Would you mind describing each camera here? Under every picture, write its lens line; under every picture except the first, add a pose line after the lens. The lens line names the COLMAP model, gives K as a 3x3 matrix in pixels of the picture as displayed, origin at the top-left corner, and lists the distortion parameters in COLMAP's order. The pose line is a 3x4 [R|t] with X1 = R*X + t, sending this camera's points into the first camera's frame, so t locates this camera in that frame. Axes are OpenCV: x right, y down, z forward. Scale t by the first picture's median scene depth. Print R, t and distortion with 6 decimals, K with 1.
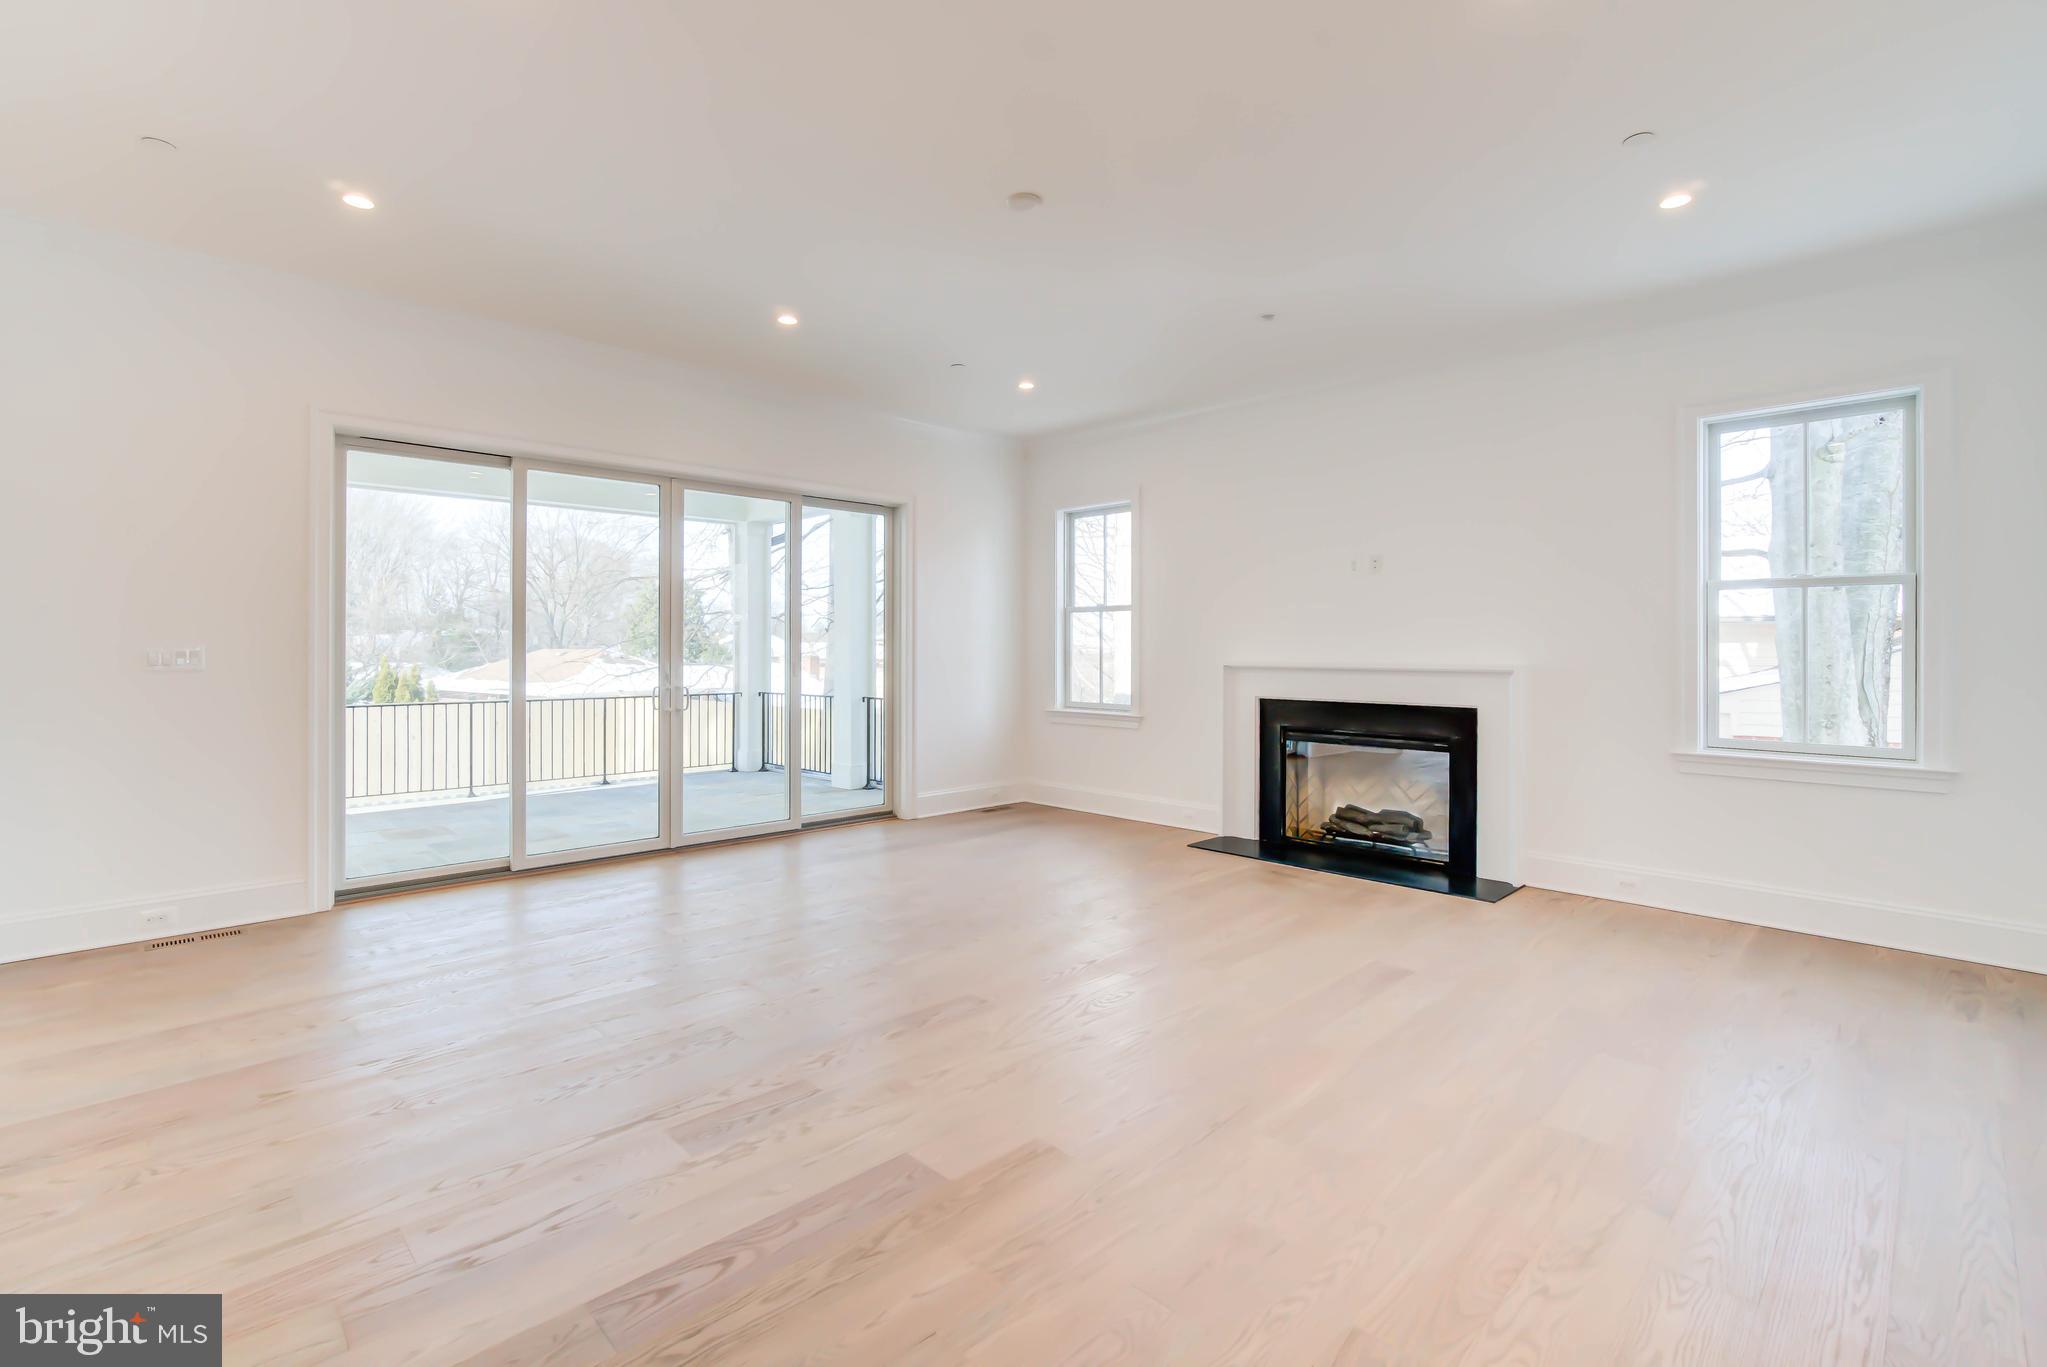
lens RADIAL K [[928.1, 0, 1016.8], [0, 928.1, 646.3], [0, 0, 1]] dist [-0.011197, 0.000368]
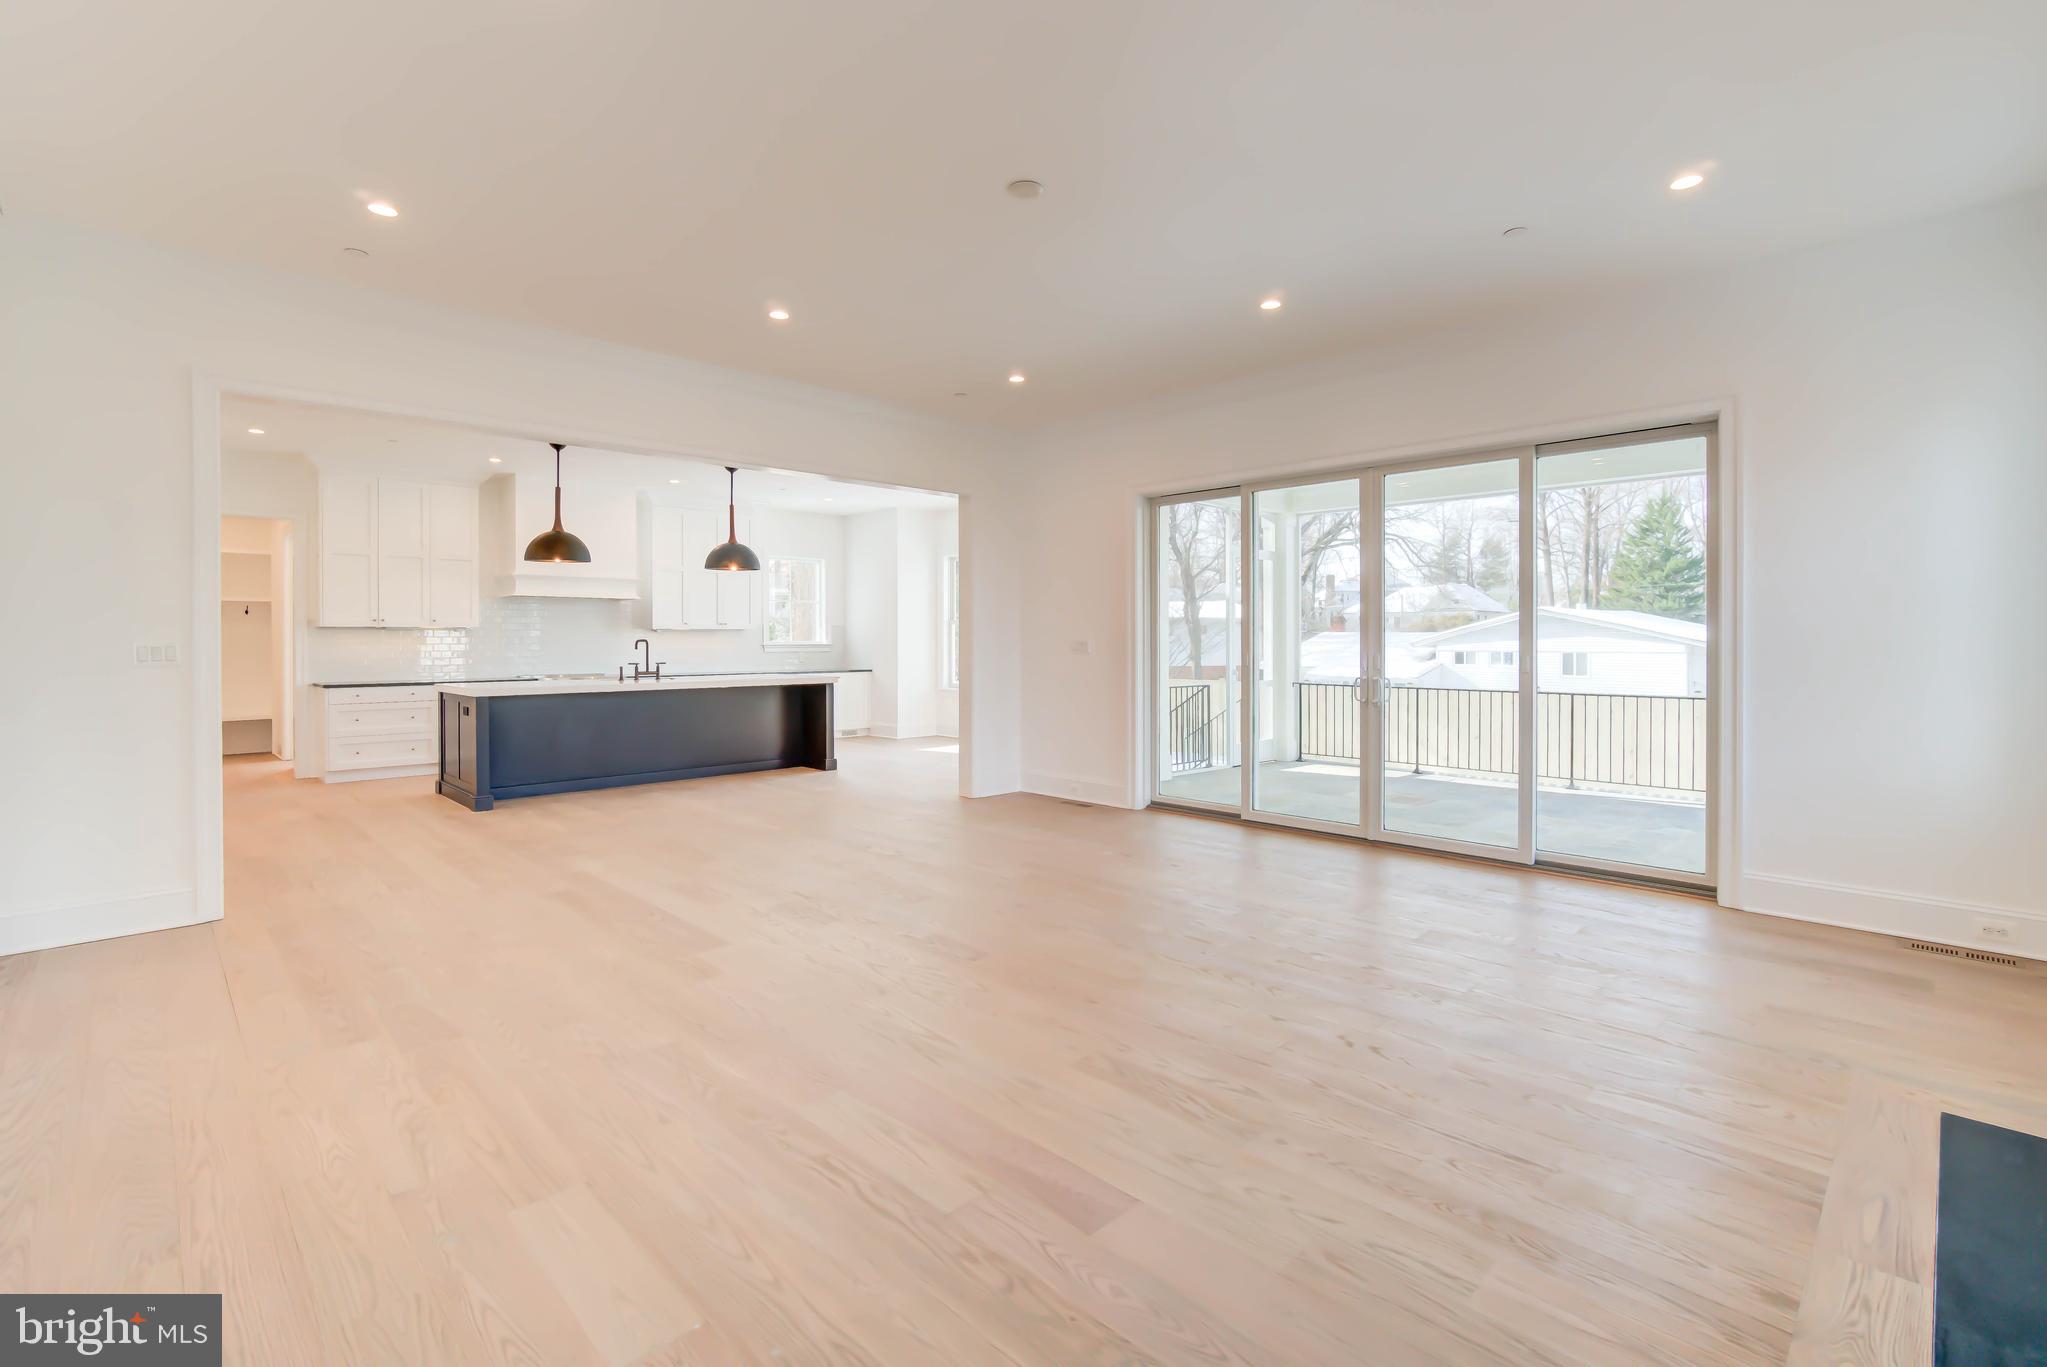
lens RADIAL K [[919.7, 0, 1002.5], [0, 919.7, 647.3], [0, 0, 1]] dist [-0.021640, 0.000655]
pose [[-0.014717, 0.003516, -0.999886, 0.587648], [0.004477, 0.999984, 0.003451, 0.005703], [0.999882, -0.004426, -0.014733, 0.586248]]
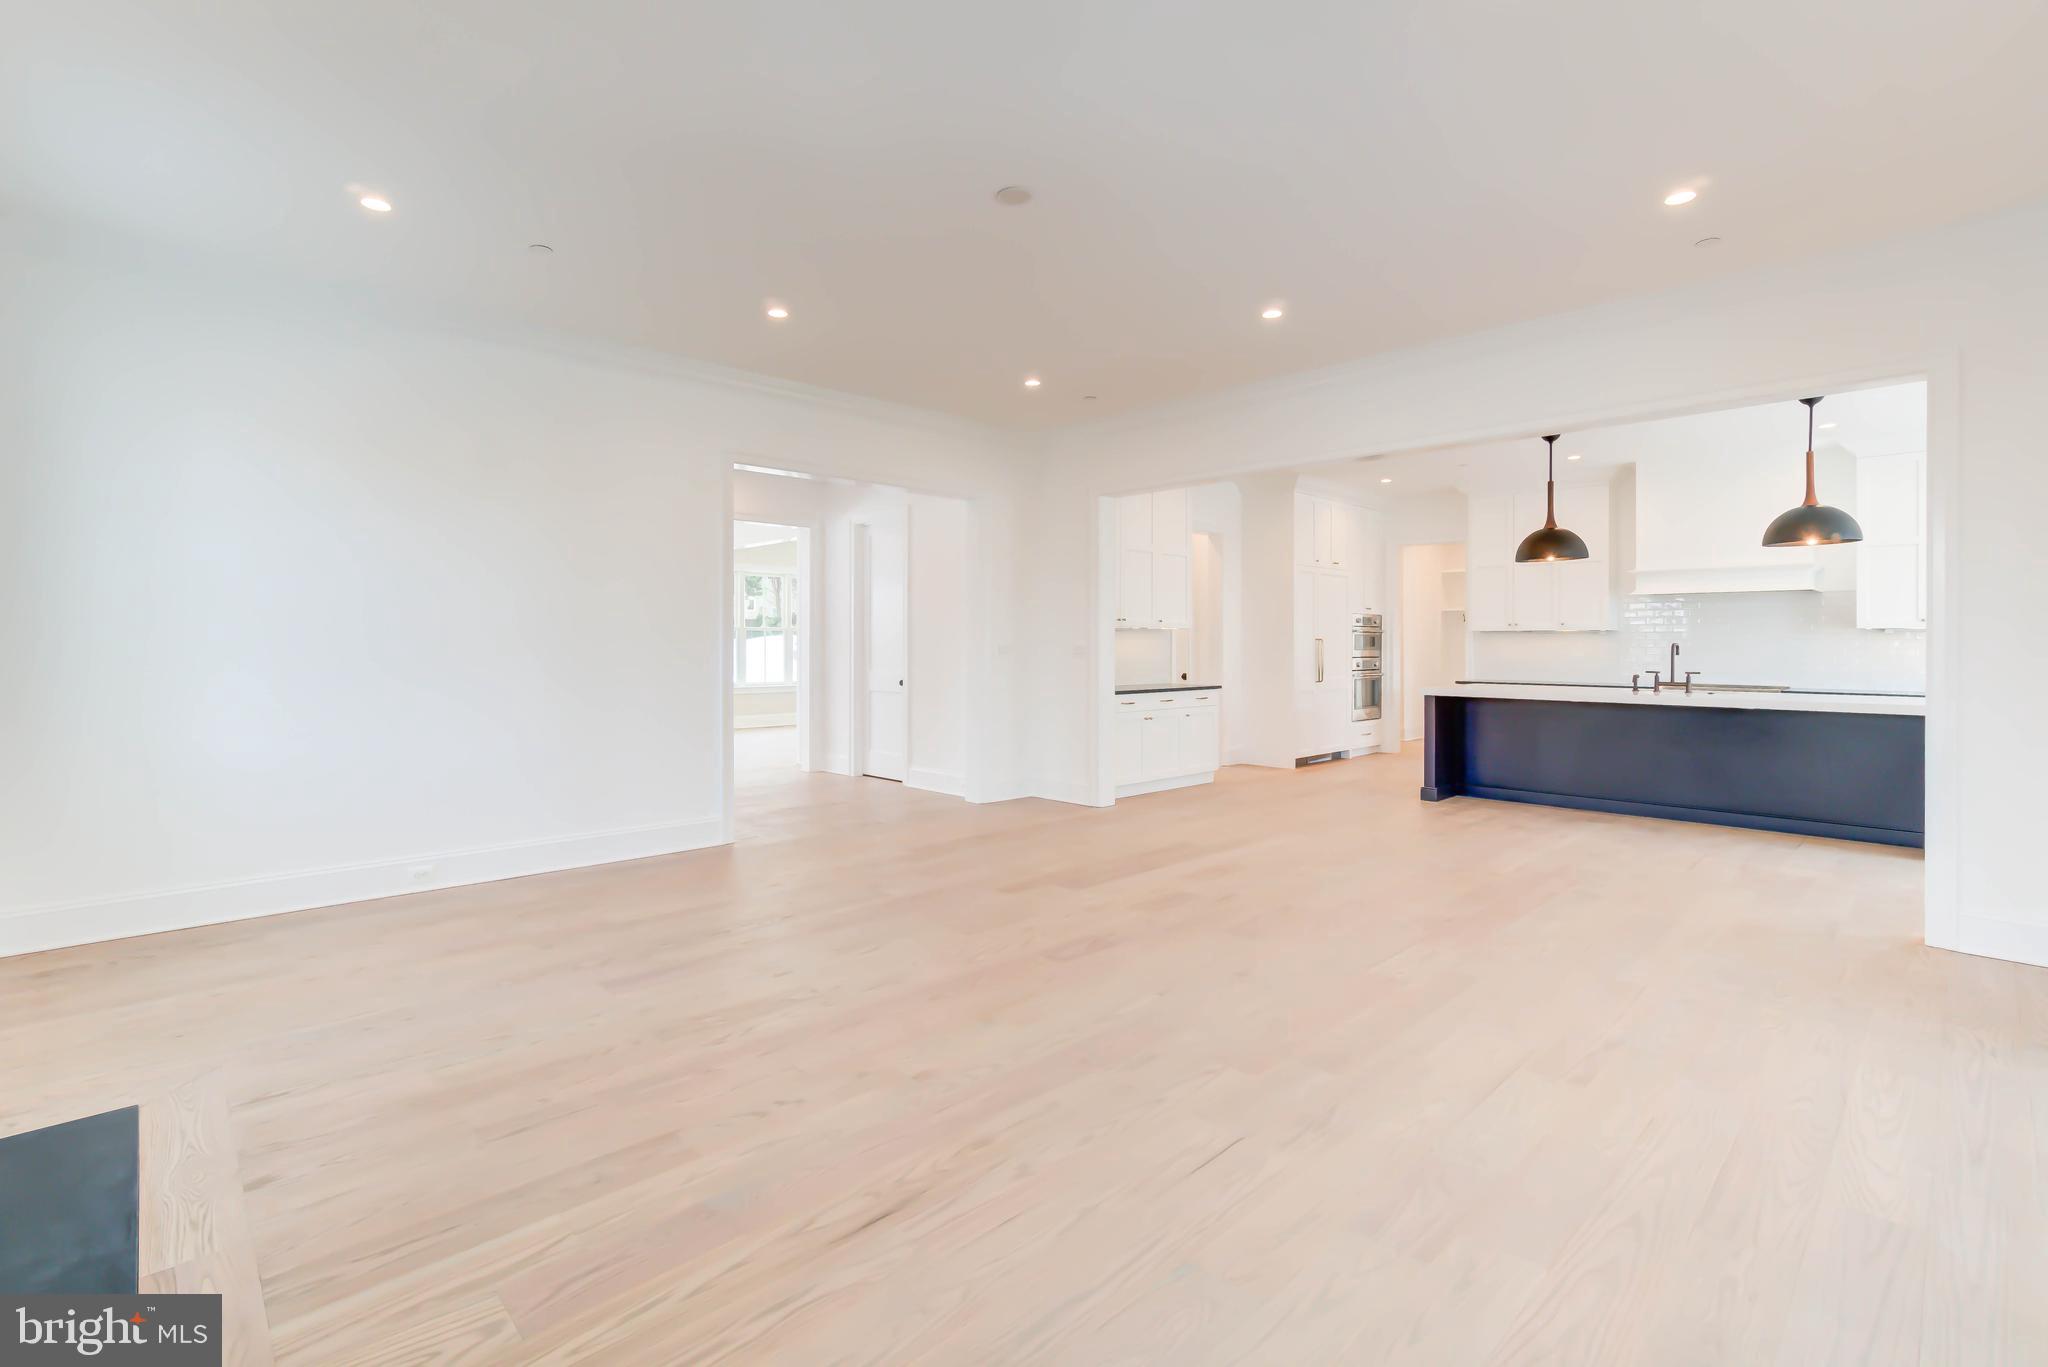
lens RADIAL K [[920.2, 0, 1003.0], [0, 920.2, 647.3], [0, 0, 1]] dist [-0.021640, 0.000655]
pose [[-0.999786, -0.004402, 0.020208, 0.002791], [-0.004388, 0.999990, 0.000724, 0.005062], [-0.020211, 0.000635, -0.999796, 1.174245]]
